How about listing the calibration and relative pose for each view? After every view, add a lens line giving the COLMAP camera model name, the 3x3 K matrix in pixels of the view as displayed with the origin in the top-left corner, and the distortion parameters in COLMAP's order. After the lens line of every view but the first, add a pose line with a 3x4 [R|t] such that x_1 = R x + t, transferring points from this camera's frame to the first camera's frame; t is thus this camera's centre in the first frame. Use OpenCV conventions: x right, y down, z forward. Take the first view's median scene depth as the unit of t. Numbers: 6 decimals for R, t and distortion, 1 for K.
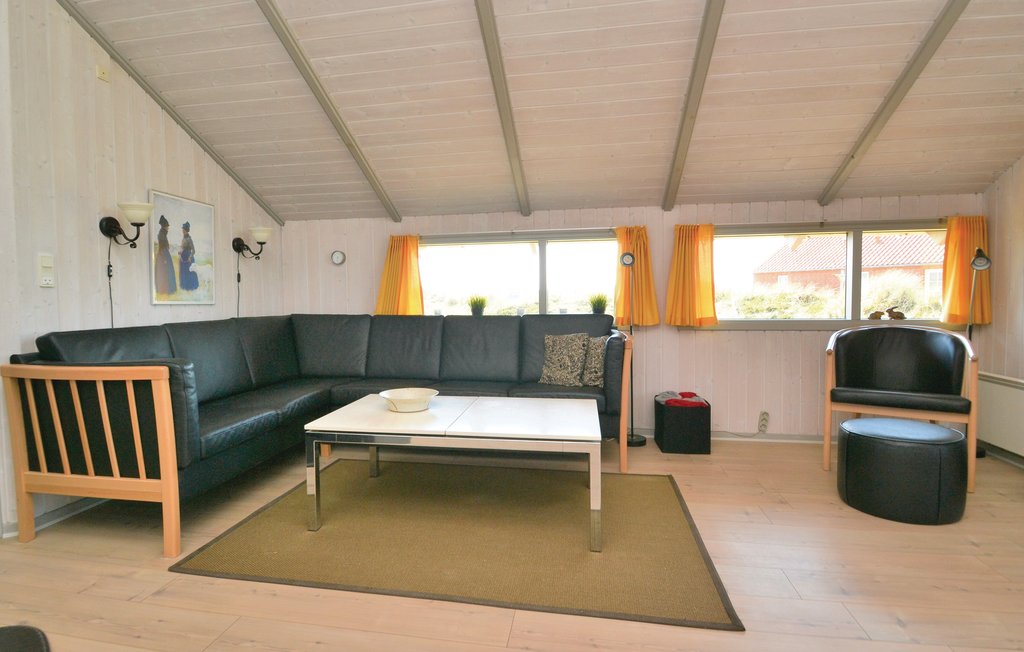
lens RADIAL K [[518.1, 0, 485.5], [0, 518.1, 320.6], [0, 0, 1]] dist [-0.002327, -0.015783]
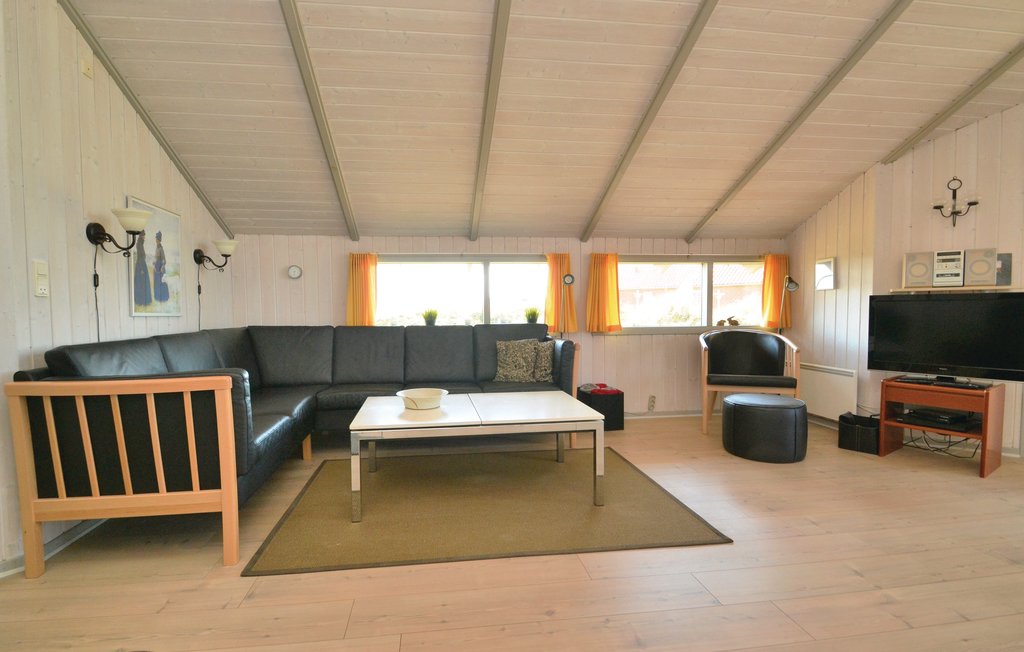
lens RADIAL K [[461.6, 0, 481.0], [0, 461.6, 330.8], [0, 0, 1]] dist [0.003359, -0.013637]
pose [[0.954197, -0.011888, 0.298944, -0.262696], [0.012771, 0.999918, -0.001002, 0.004603], [-0.298908, 0.004774, 0.954270, -0.008193]]
